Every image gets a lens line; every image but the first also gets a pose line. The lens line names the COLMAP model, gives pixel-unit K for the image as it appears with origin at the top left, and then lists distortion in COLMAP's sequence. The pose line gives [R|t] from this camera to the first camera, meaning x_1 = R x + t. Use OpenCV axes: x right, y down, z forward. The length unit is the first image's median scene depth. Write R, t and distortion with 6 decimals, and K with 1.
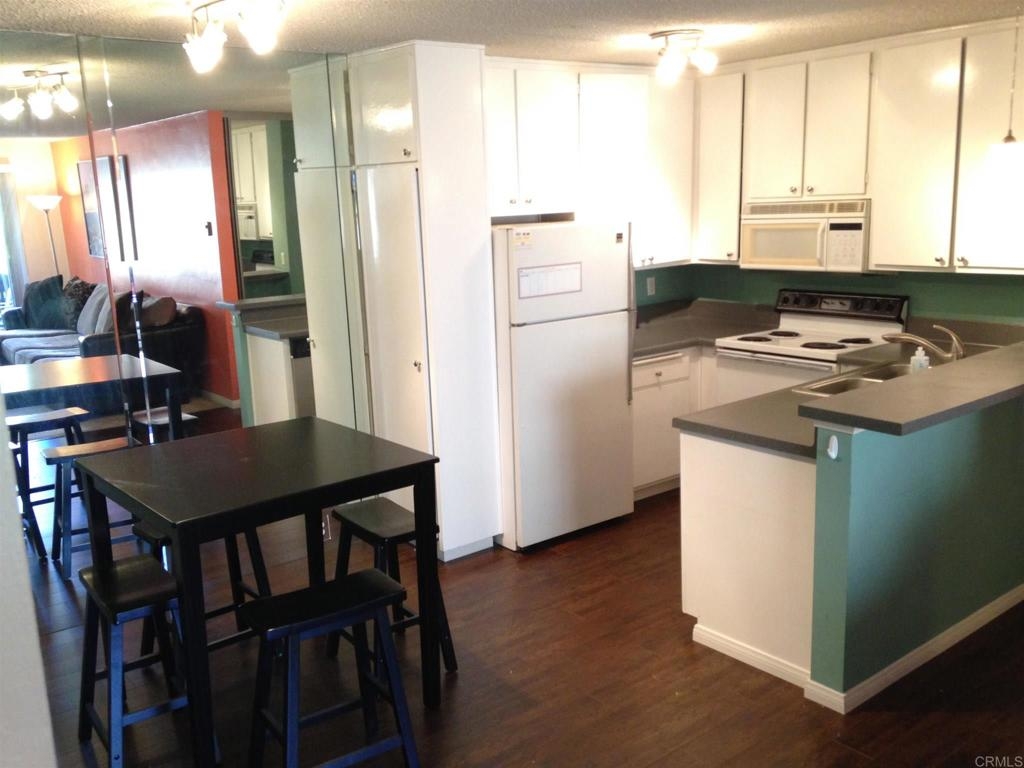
lens RADIAL K [[923.7, 0, 497.6], [0, 923.7, 385.6], [0, 0, 1]] dist [0.179264, -0.281286]
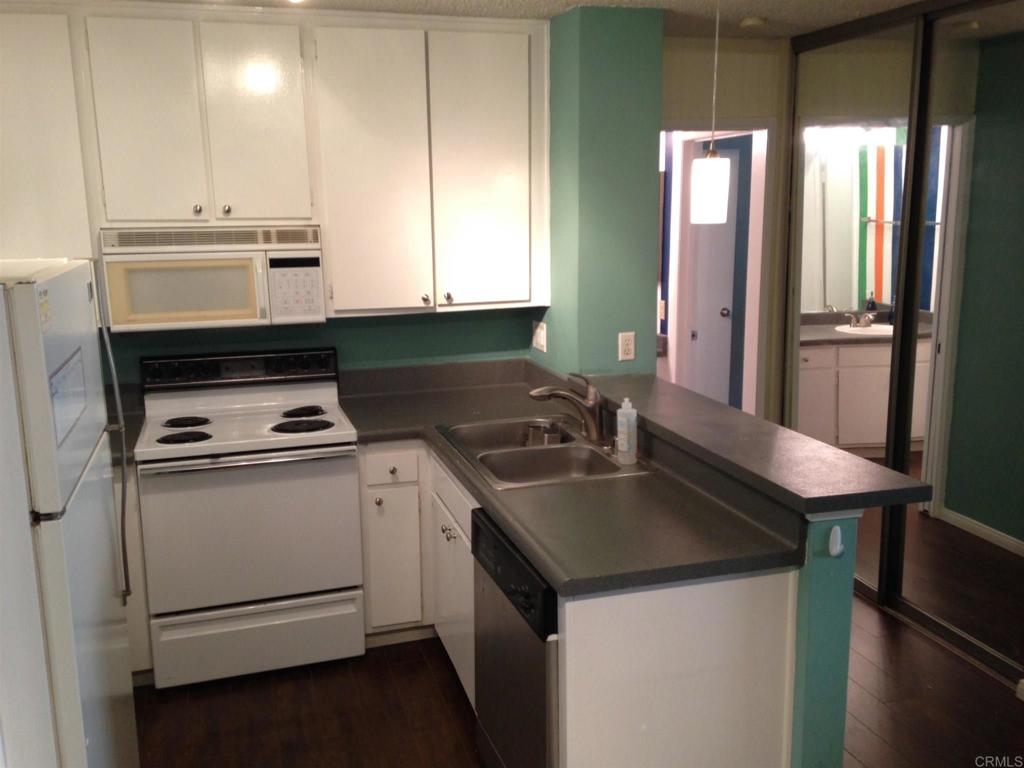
lens RADIAL K [[923.7, 0, 497.6], [0, 923.7, 385.6], [0, 0, 1]] dist [0.179264, -0.281286]
pose [[0.342982, -0.153709, 0.926681, -0.264274], [0.188788, 0.977671, 0.092293, -0.111466], [-0.920175, 0.143291, 0.364342, 0.601440]]
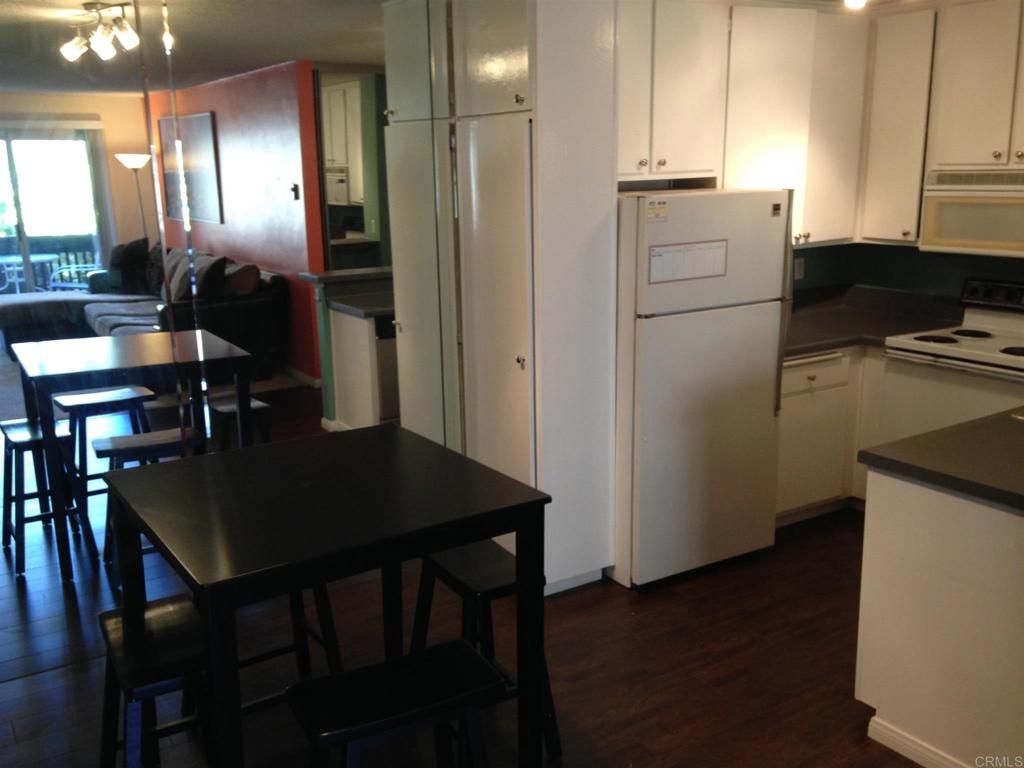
lens RADIAL K [[923.7, 0, 497.6], [0, 923.7, 385.6], [0, 0, 1]] dist [0.179264, -0.281286]
pose [[0.994848, 0.040181, -0.093078, -0.026097], [-0.037234, 0.998755, 0.033196, -0.024183], [0.094296, -0.029559, 0.995105, 0.157565]]
